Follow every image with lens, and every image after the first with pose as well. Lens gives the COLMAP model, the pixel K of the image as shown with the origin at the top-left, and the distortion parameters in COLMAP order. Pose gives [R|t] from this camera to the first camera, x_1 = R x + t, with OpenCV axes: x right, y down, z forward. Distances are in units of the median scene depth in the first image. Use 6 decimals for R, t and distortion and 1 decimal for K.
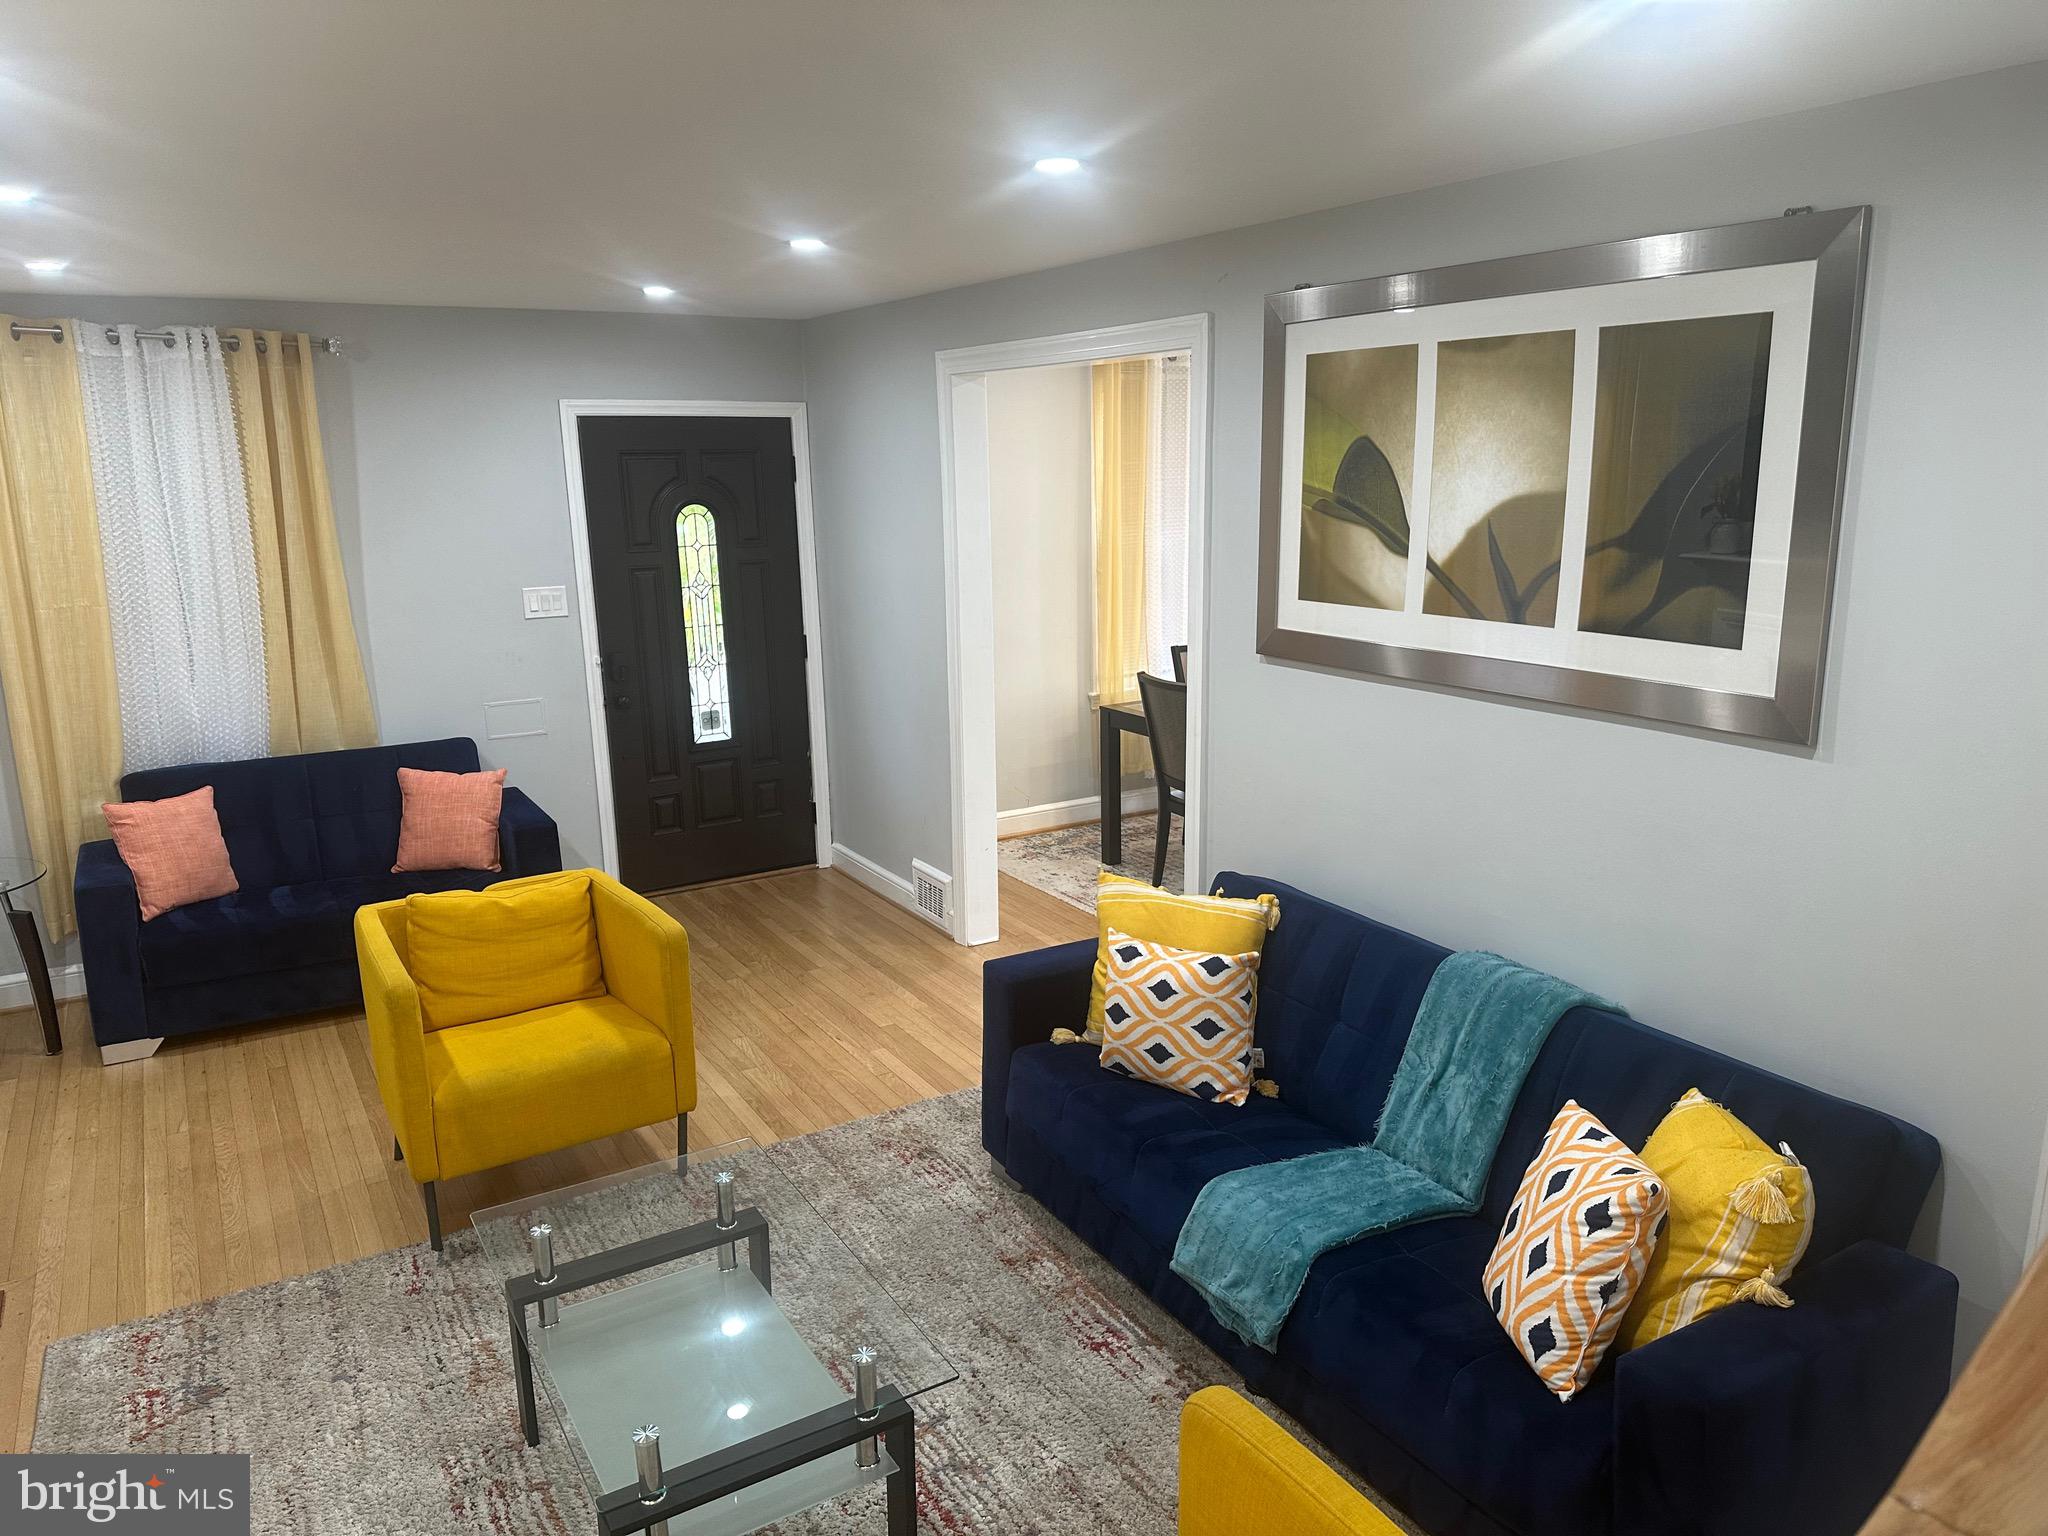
lens RADIAL K [[1469.8, 0, 994.4], [0, 1469.8, 758.6], [0, 0, 1]] dist [0.123166, -0.151565]
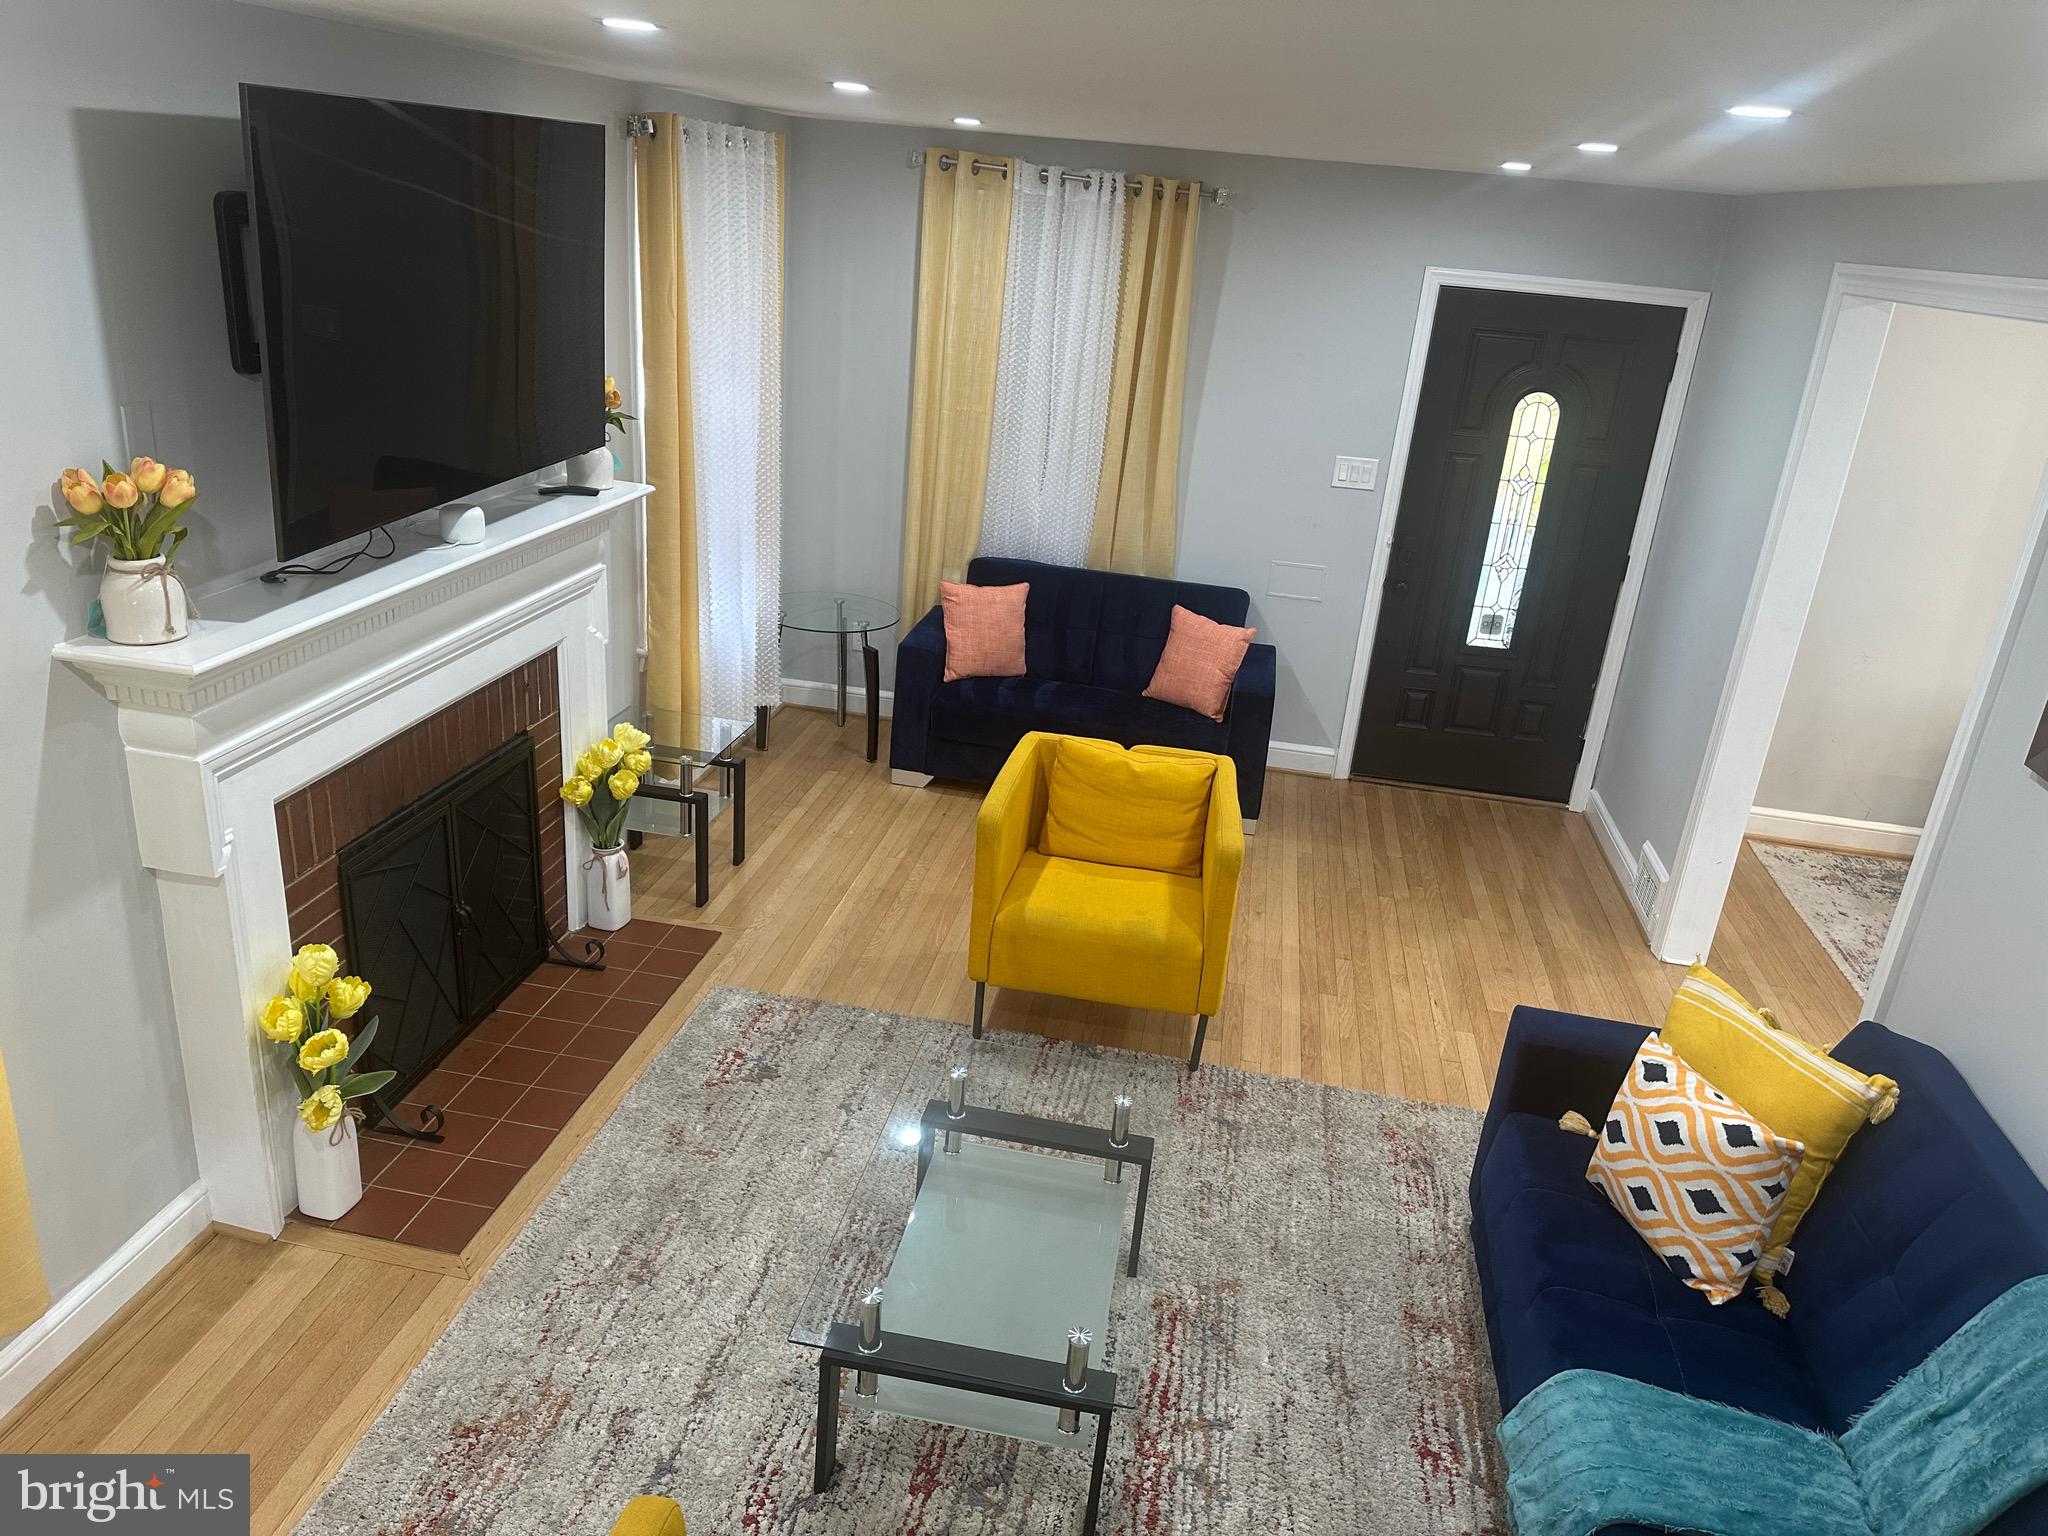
lens RADIAL K [[1433.6, 0, 1015.7], [0, 1433.6, 765.3], [0, 0, 1]] dist [0.120972, -0.181627]
pose [[0.759437, 0.310259, -0.571835, 0.224394], [-0.226376, 0.950055, 0.214825, -0.120406], [0.609926, -0.033696, 0.791741, 0.137554]]
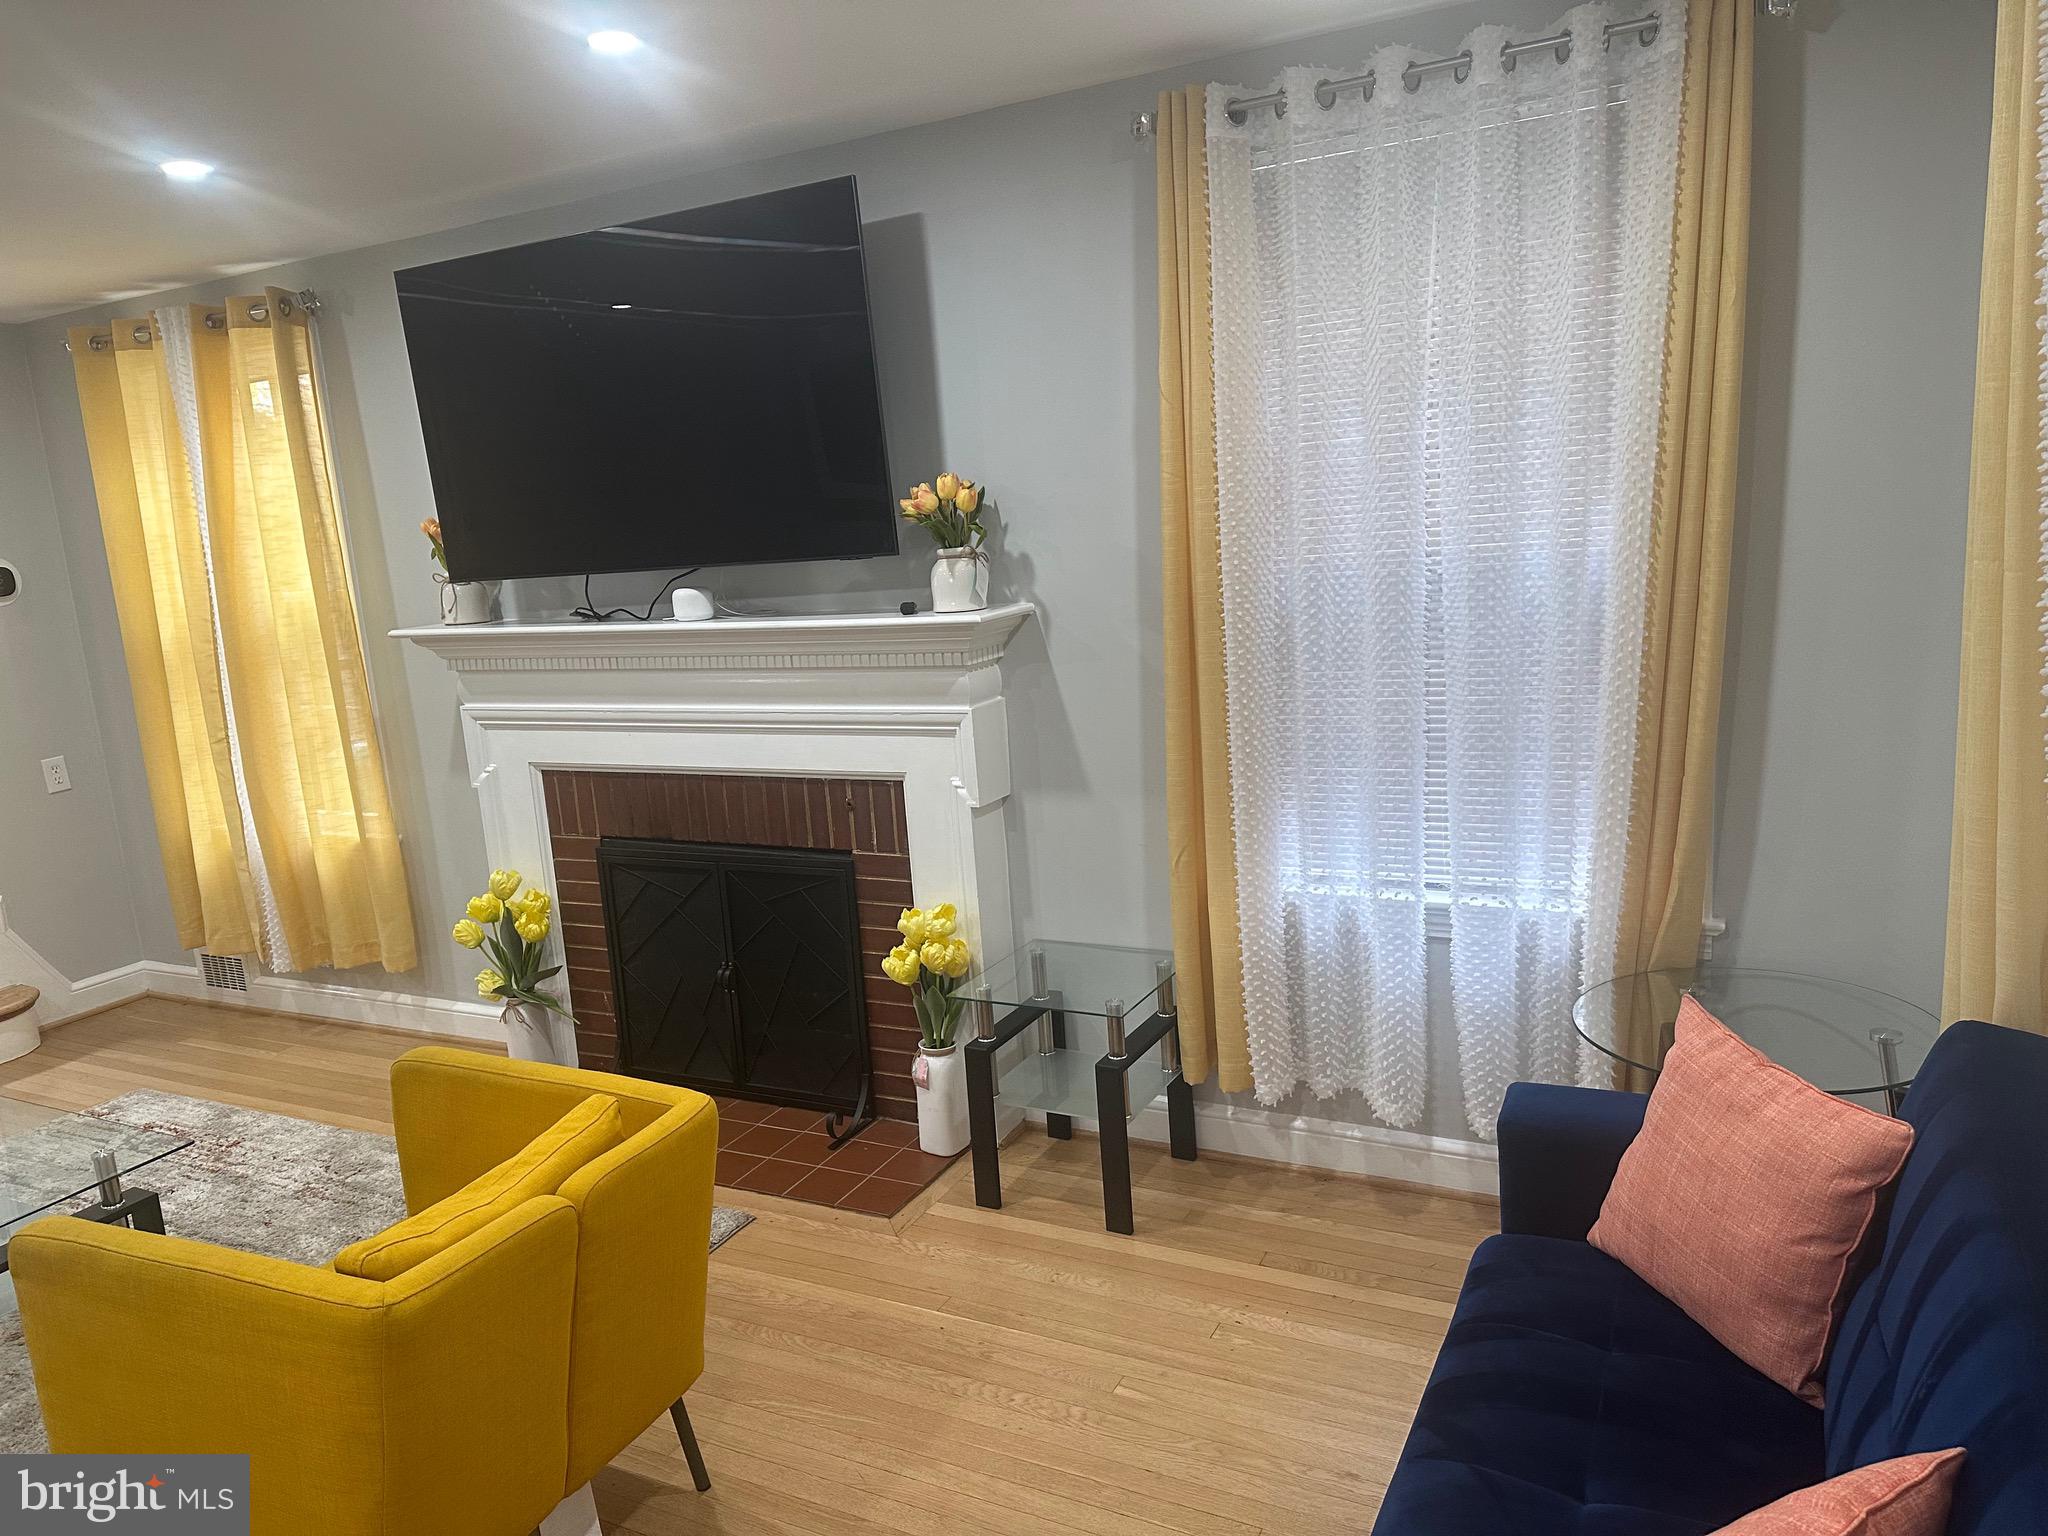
lens RADIAL K [[1435.1, 0, 1021.0], [0, 1435.1, 768.3], [0, 0, 1]] dist [0.081782, -0.100359]
pose [[-0.838880, 0.179614, -0.513828, -0.285820], [-0.020355, 0.932976, 0.359363, -0.242619], [0.543936, 0.311921, -0.778999, 1.608438]]
